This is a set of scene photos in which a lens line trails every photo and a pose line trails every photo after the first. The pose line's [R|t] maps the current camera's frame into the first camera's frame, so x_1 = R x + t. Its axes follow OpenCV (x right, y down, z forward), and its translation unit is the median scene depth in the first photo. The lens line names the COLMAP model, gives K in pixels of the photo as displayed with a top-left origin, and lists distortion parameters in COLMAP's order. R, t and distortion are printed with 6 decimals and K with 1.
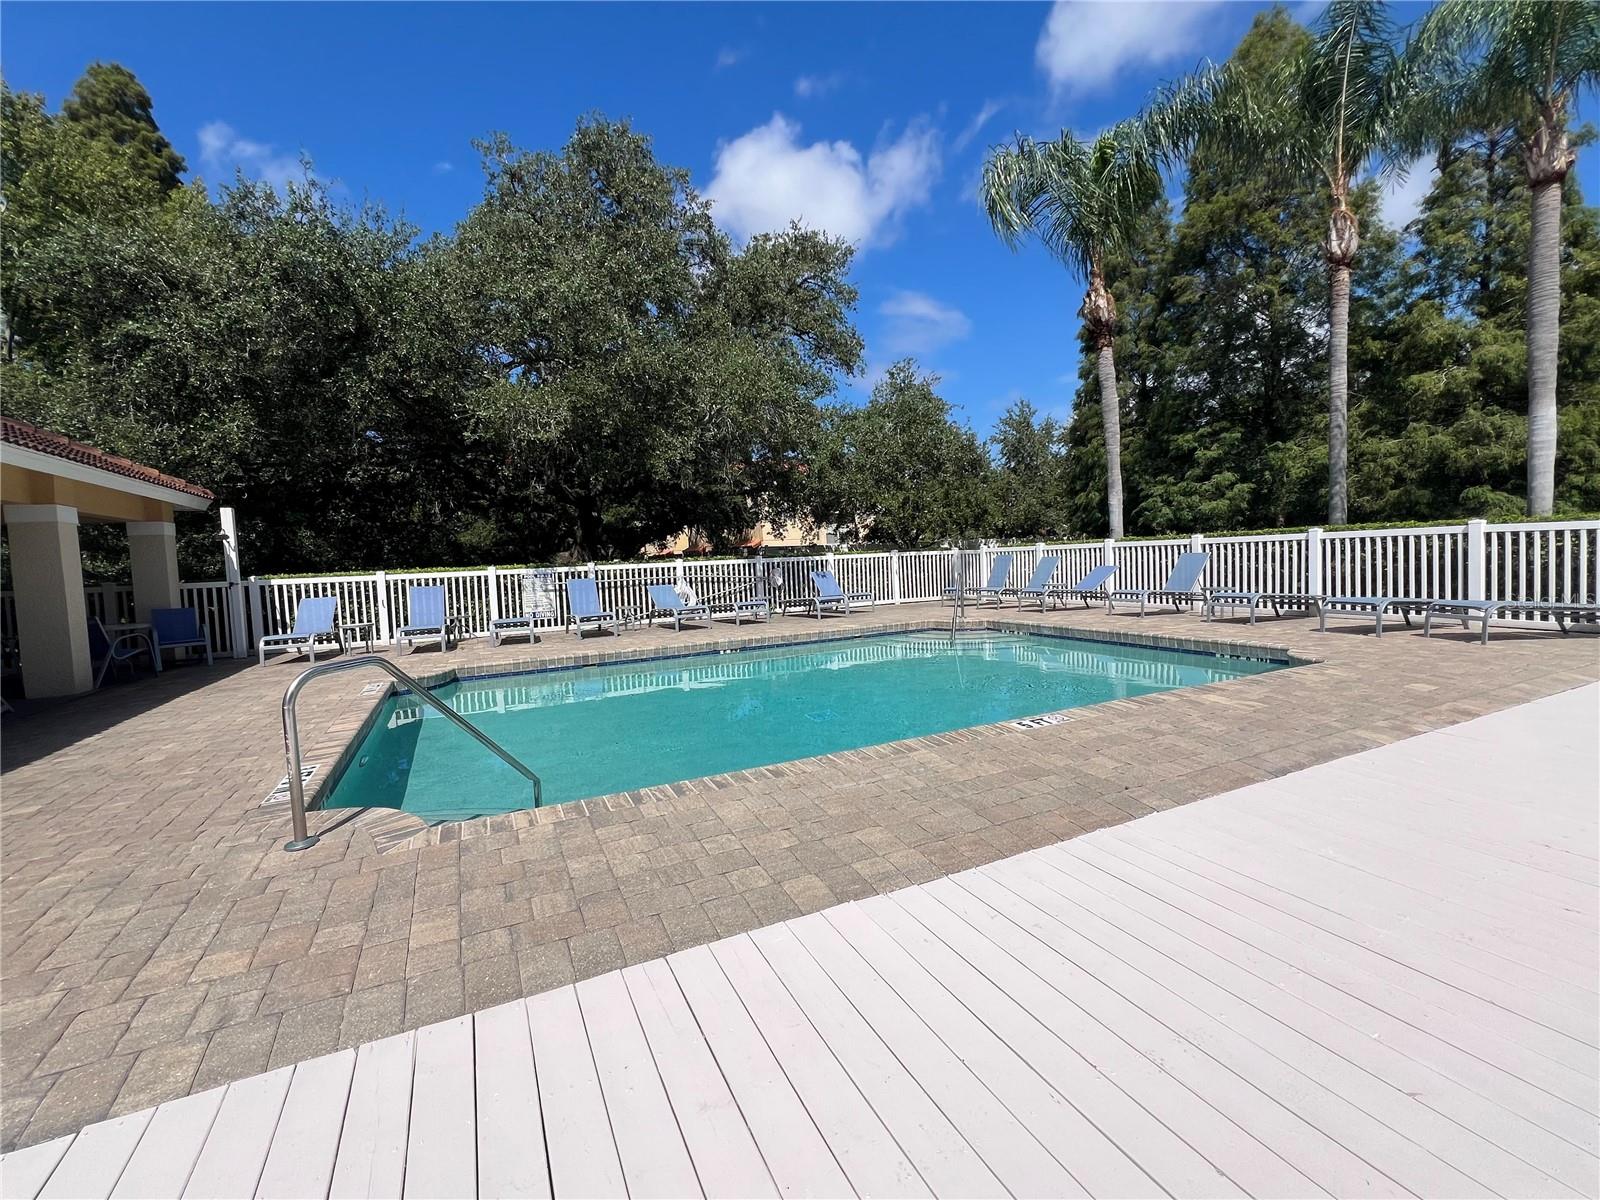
lens RADIAL K [[707.5, 0, 800.0], [0, 707.5, 600.0], [0, 0, 1]] dist [0.001431, 0.000193]
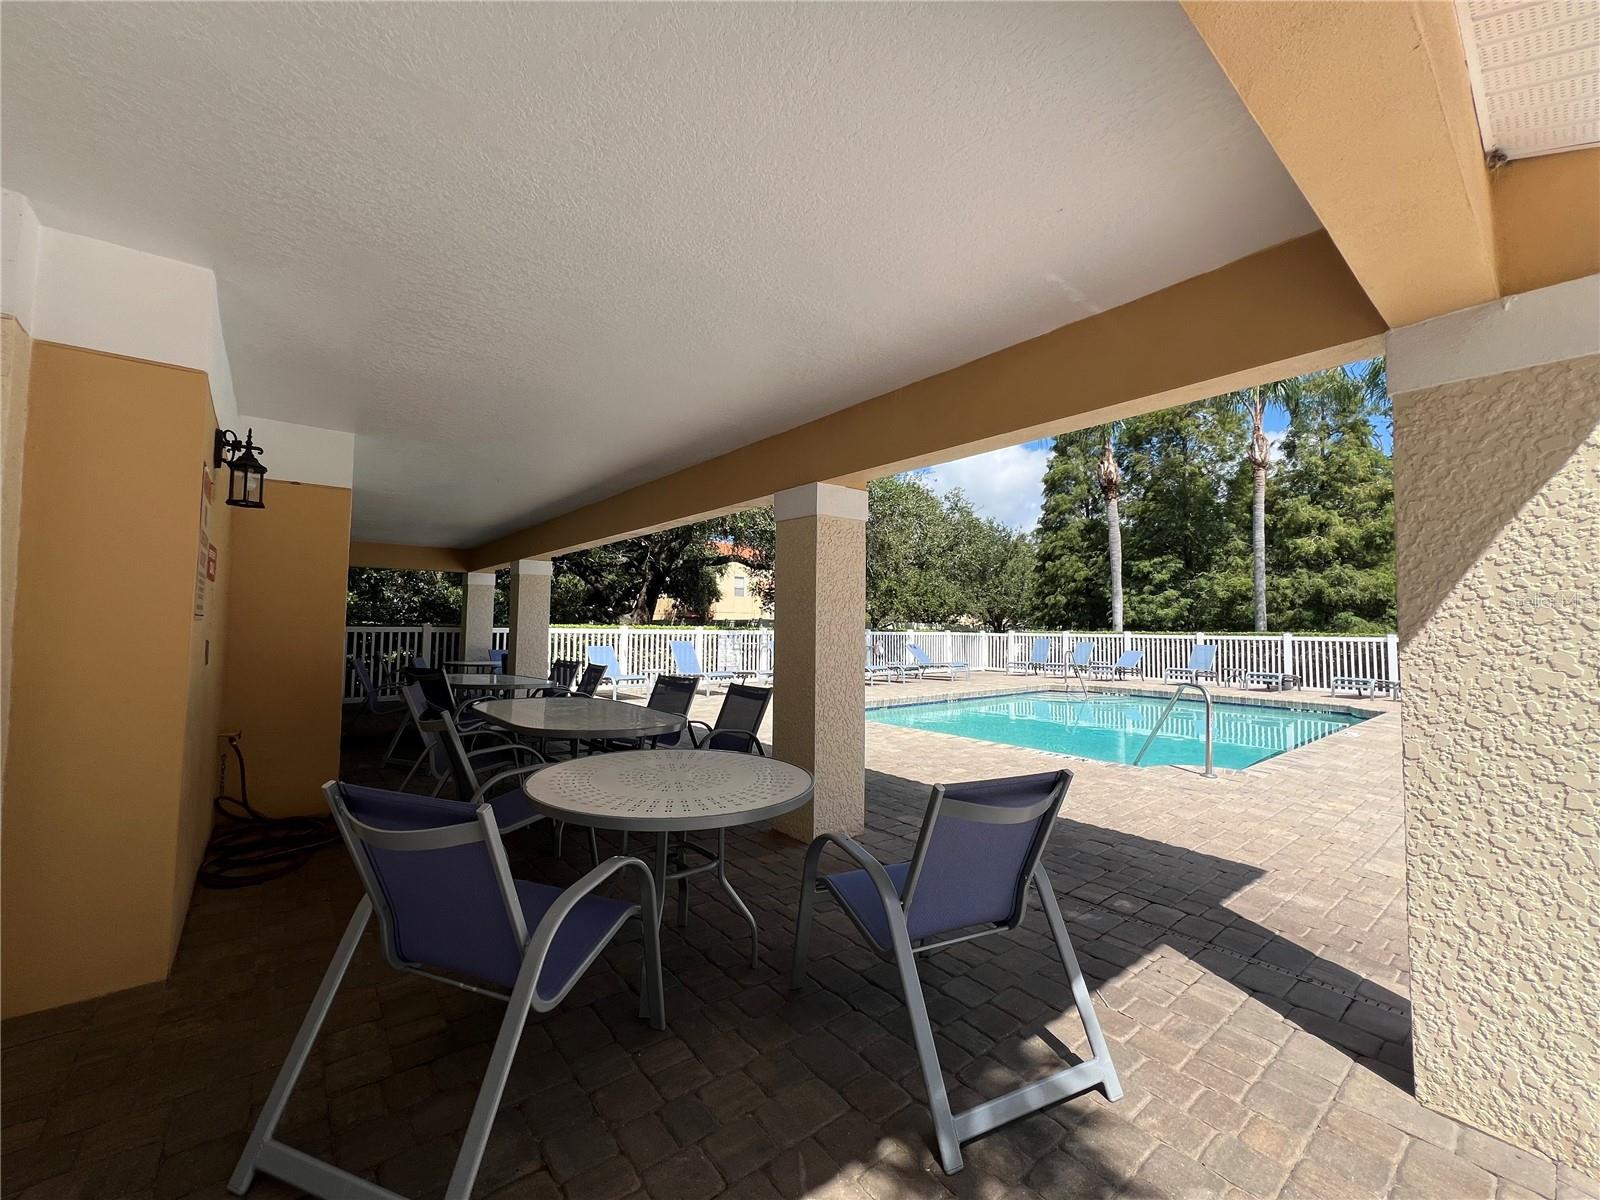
lens RADIAL K [[643.7, 0, 800.0], [0, 643.7, 600.0], [0, 0, 1]] dist [0.000187, 0.000005]
pose [[0.968602, 0.067500, 0.239277, -0.500819], [-0.040678, 0.992496, -0.115317, 0.025306], [-0.245266, 0.101963, 0.964079, -0.089041]]
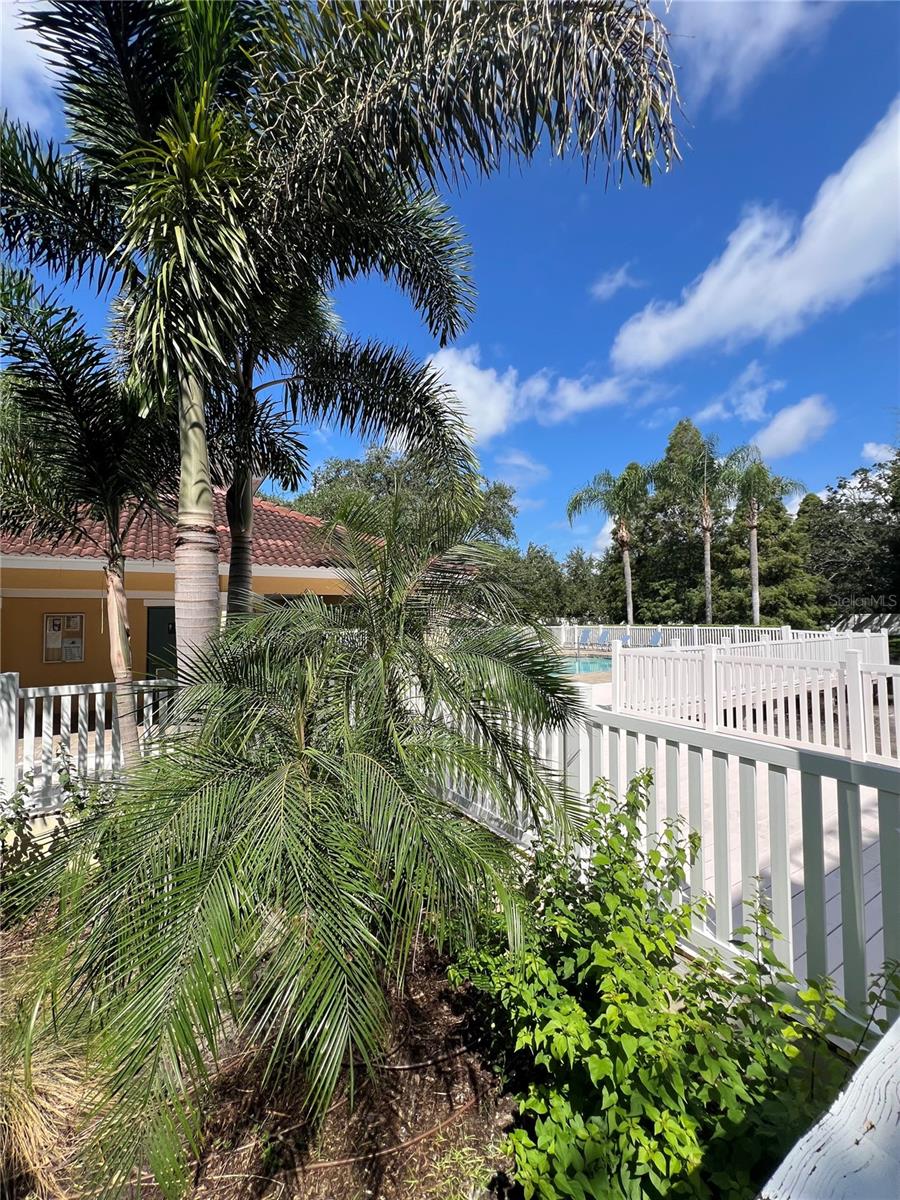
lens RADIAL K [[482.8, 0, 466.3], [0, 482.8, 598.0], [0, 0, 1]] dist [0.000187, 0.000005]
pose [[0.993019, 0.041090, 0.110562, -0.348485], [-0.029291, 0.993903, -0.106296, 0.021629], [-0.114255, 0.102315, 0.988169, -0.686146]]
